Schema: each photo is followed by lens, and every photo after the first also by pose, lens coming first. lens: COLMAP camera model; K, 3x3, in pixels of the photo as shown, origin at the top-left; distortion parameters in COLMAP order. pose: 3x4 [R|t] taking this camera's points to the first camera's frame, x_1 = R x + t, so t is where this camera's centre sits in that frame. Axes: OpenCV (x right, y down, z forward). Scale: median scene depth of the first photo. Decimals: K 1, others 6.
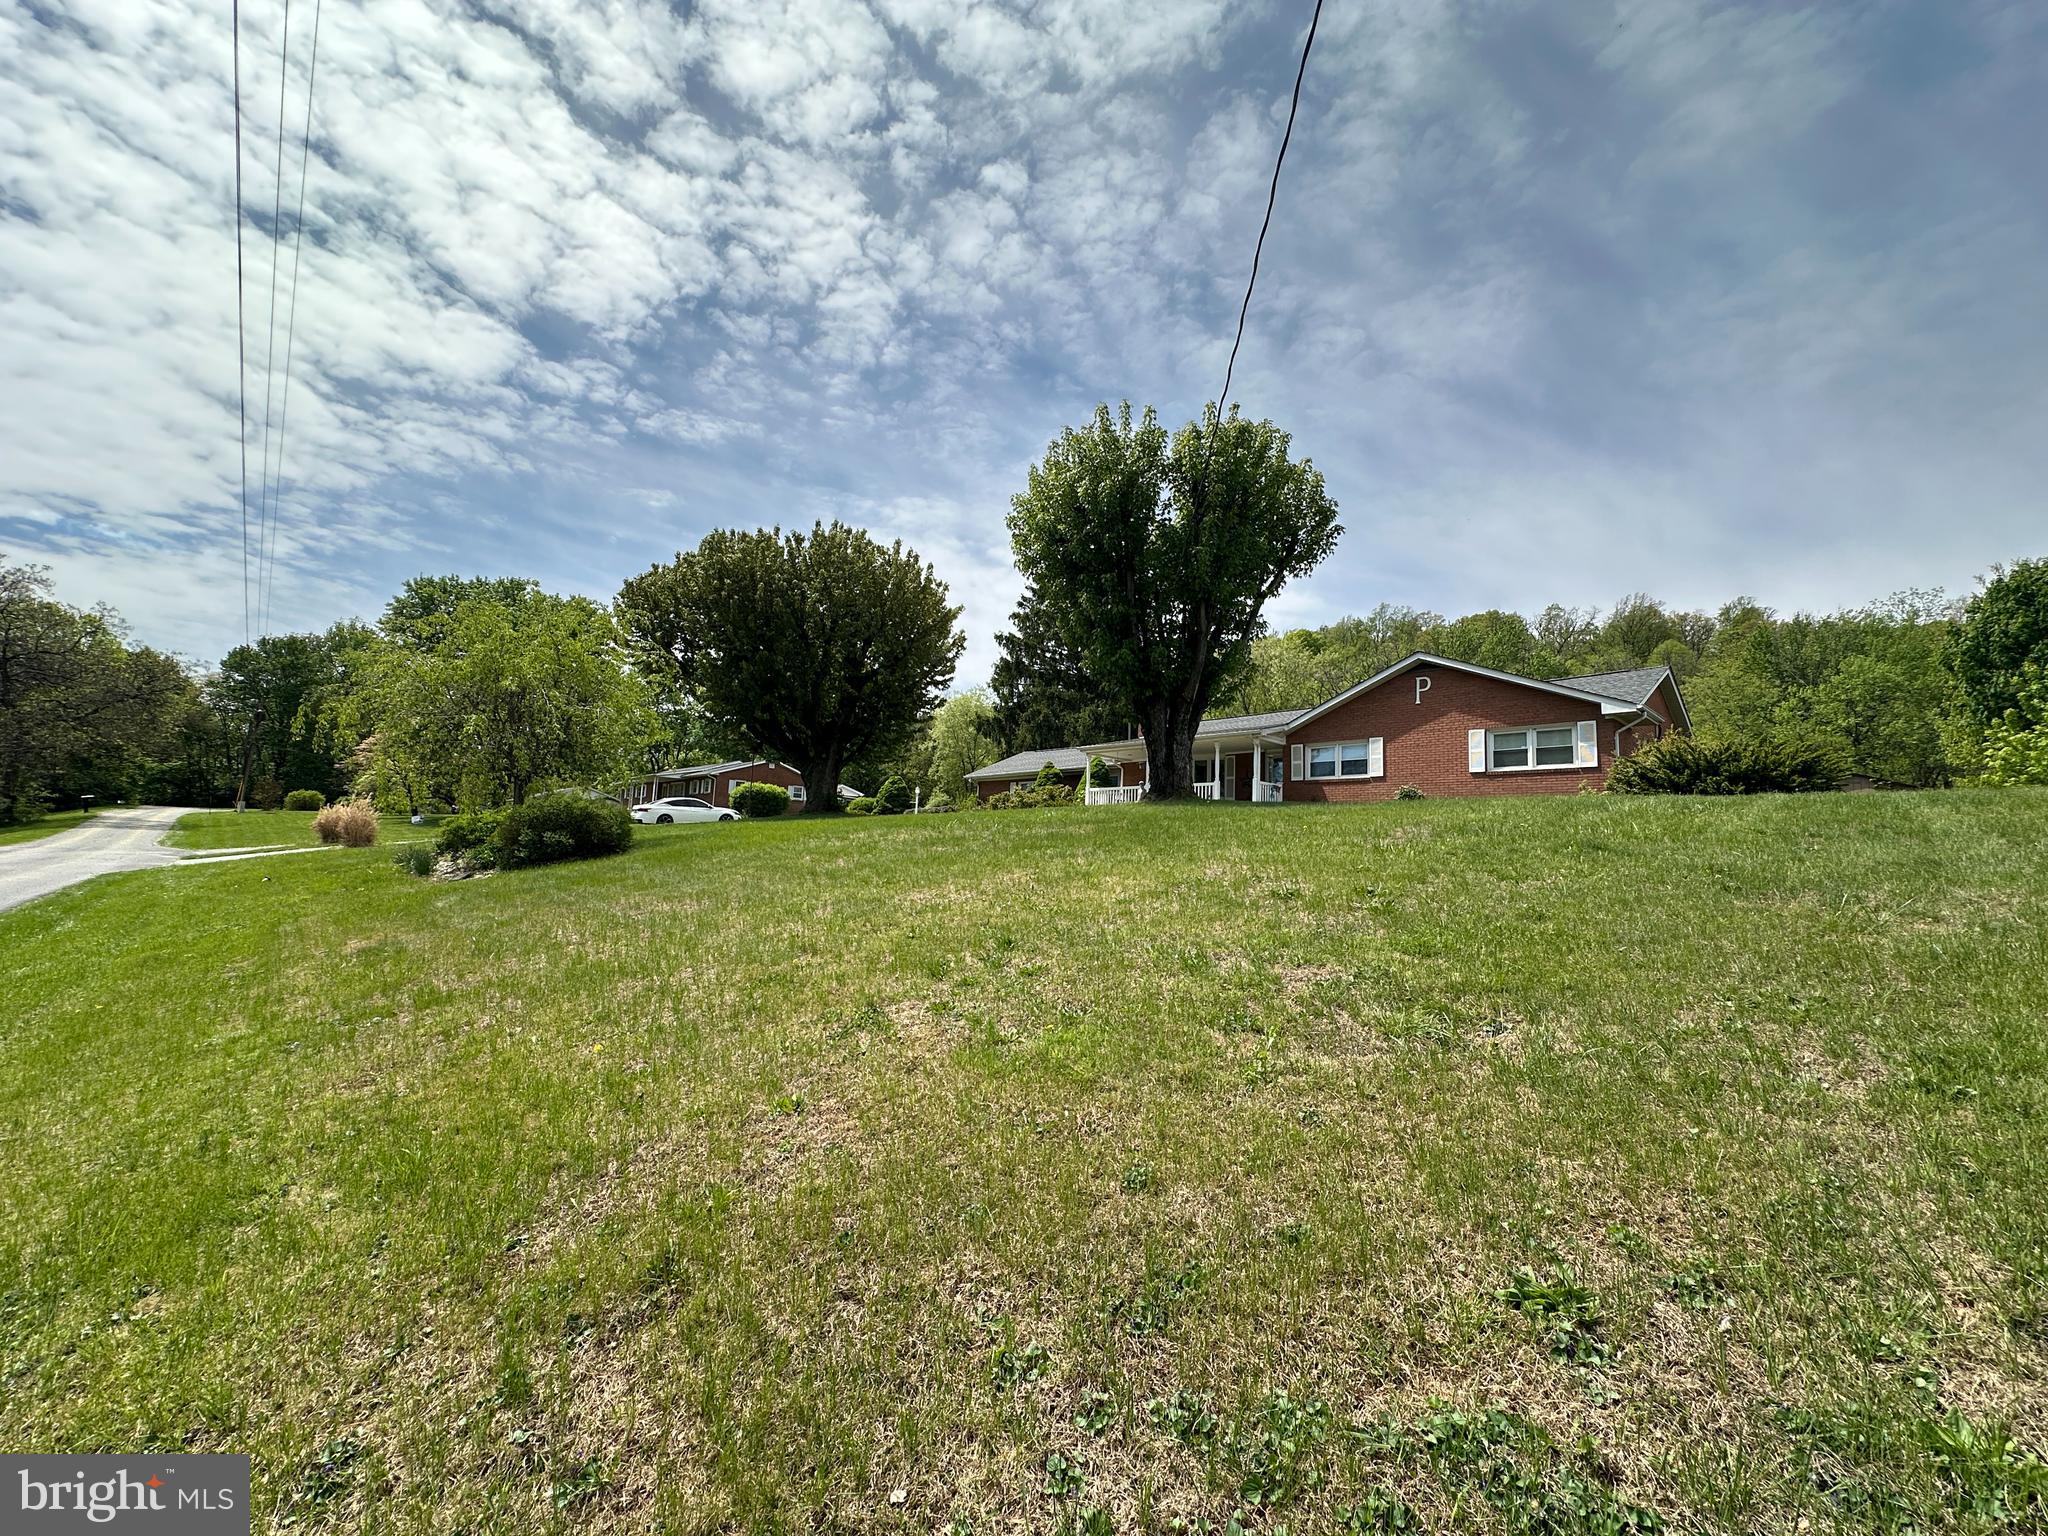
lens RADIAL K [[810.6, 0, 1021.4], [0, 810.6, 755.9], [0, 0, 1]] dist [-0.002247, 0.000702]
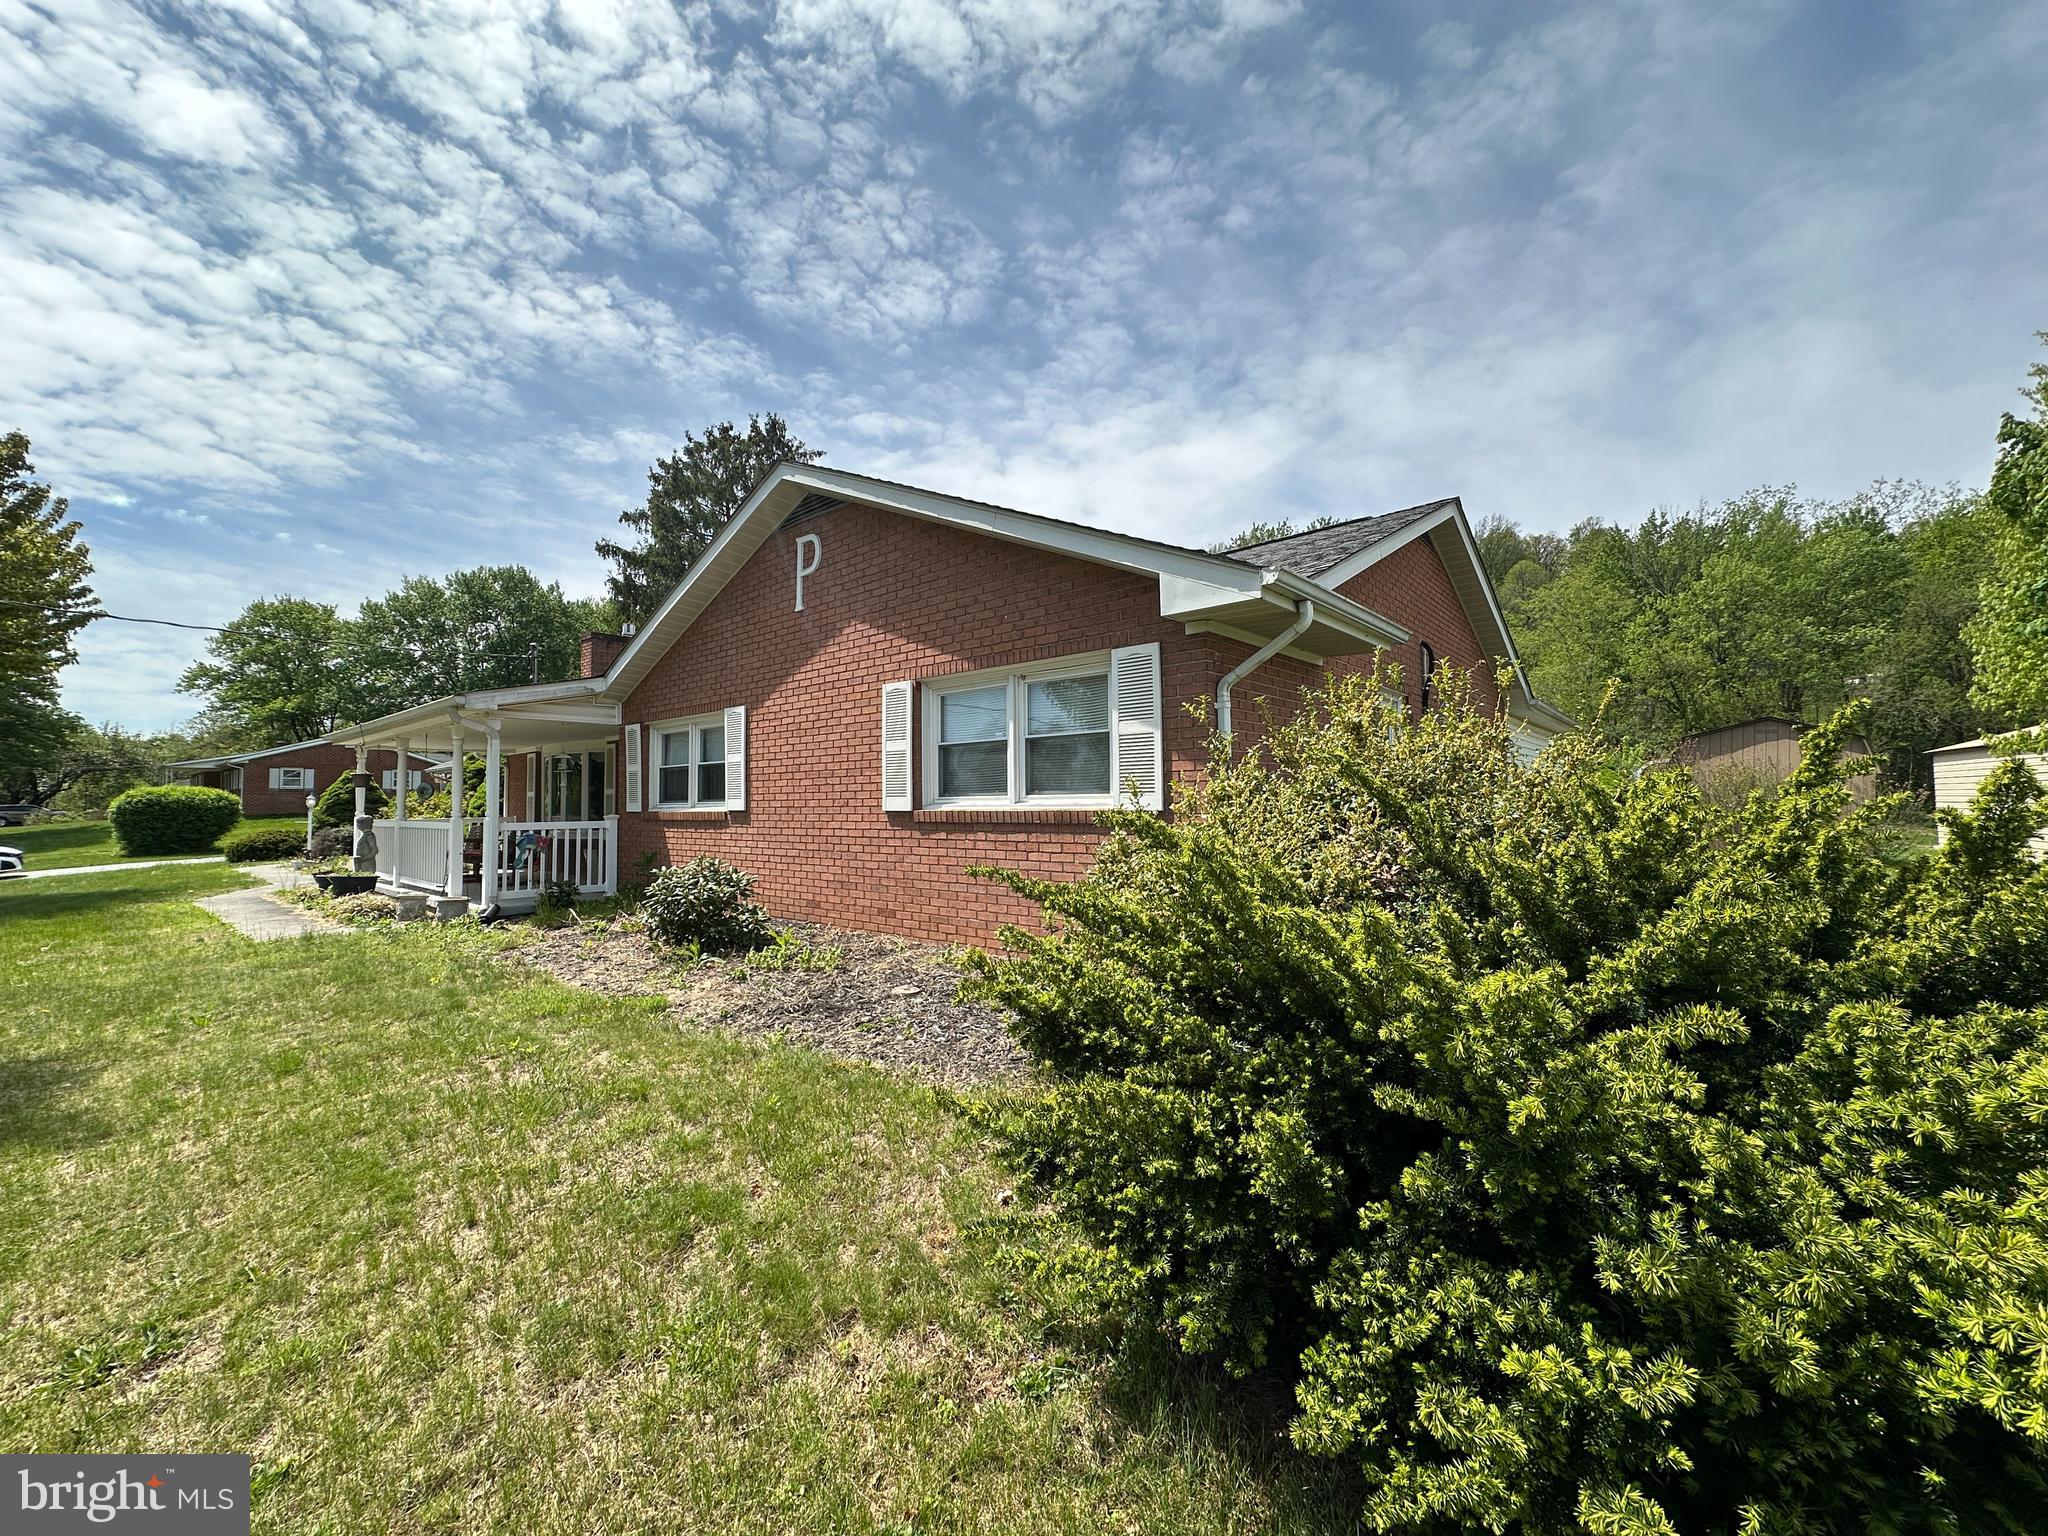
lens RADIAL K [[813.0, 0, 1024.0], [0, 813.0, 768.0], [0, 0, 1]] dist [-0.001857, 0.000108]
pose [[0.991536, -0.048597, 0.120396, 0.350749], [0.037851, 0.995223, 0.089991, -0.015601], [-0.124194, -0.084672, 0.988639, 0.406395]]
